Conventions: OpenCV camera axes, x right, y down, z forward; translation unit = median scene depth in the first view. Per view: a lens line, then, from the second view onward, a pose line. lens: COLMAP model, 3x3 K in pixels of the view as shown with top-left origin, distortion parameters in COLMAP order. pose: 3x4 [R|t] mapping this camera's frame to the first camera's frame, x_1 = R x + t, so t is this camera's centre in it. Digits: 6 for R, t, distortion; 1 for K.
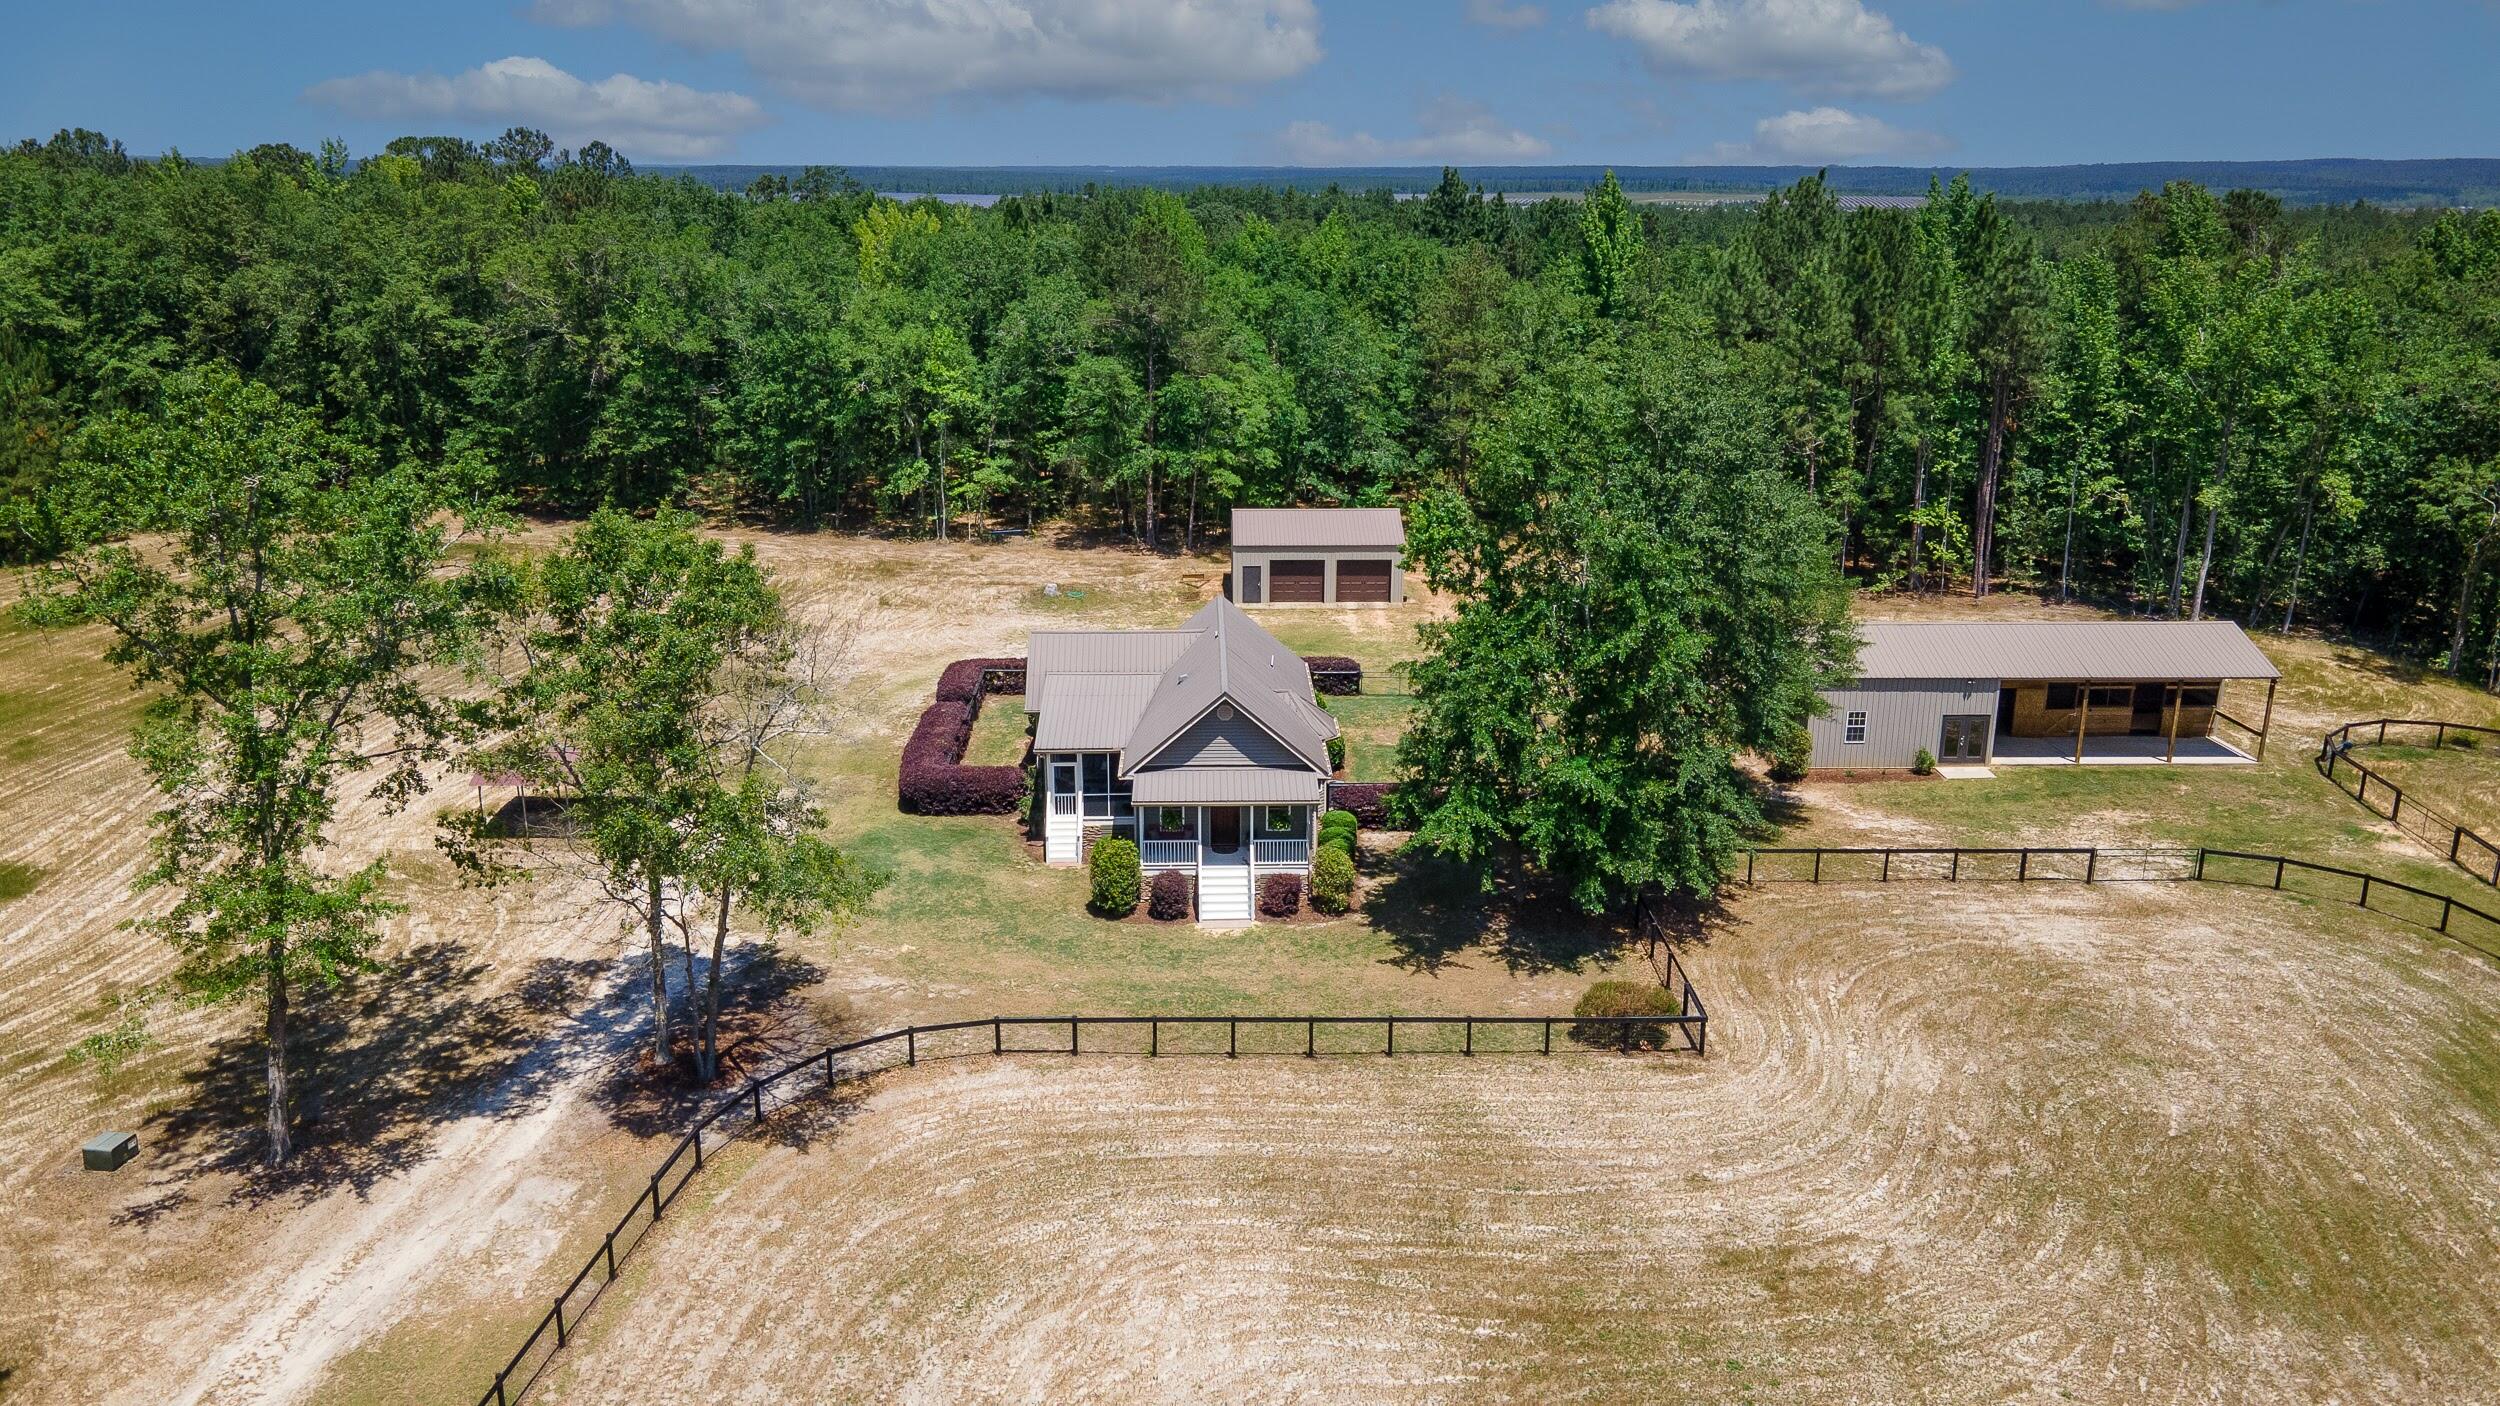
lens RADIAL K [[1876.1, 0, 1262.5], [0, 1876.1, 689.3], [0, 0, 1]] dist [0.042197, 0.012066]
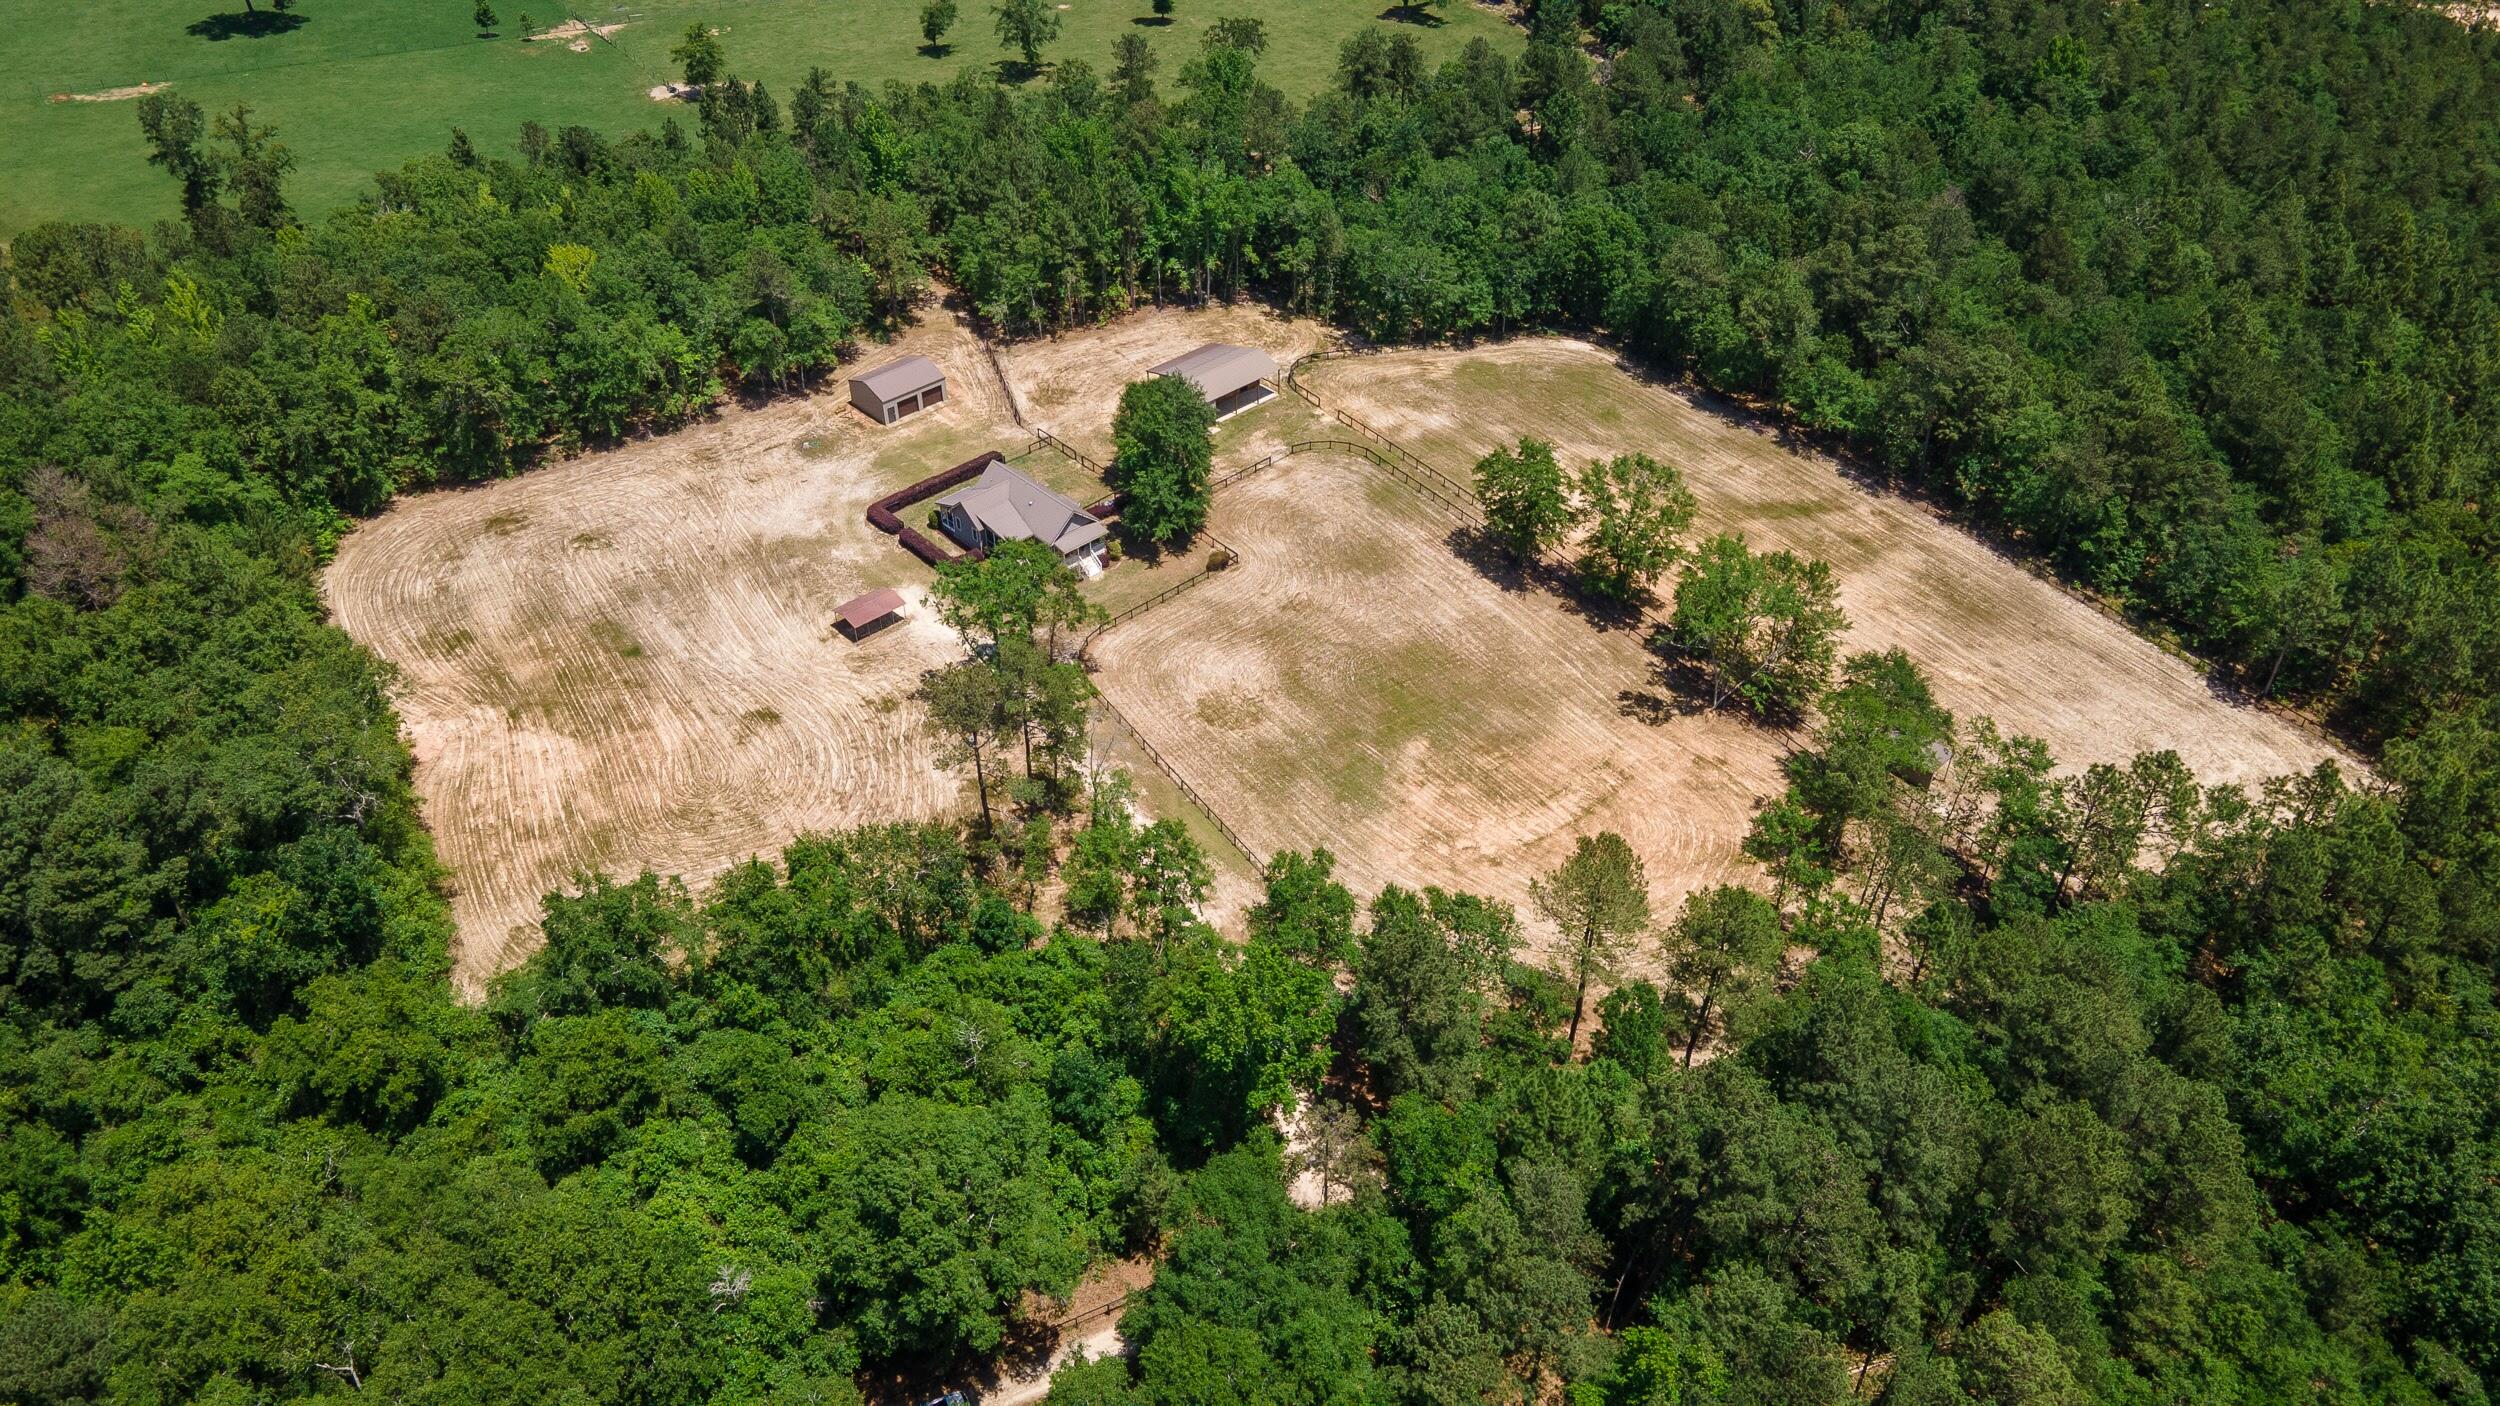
lens RADIAL K [[1876.1, 0, 1262.5], [0, 1876.1, 689.3], [0, 0, 1]] dist [0.042197, 0.012066]
pose [[0.760237, -0.415535, 0.499370, -1.435862], [0.195836, 0.879510, 0.433716, -1.012772], [-0.619426, -0.231932, 0.750013, -1.643229]]
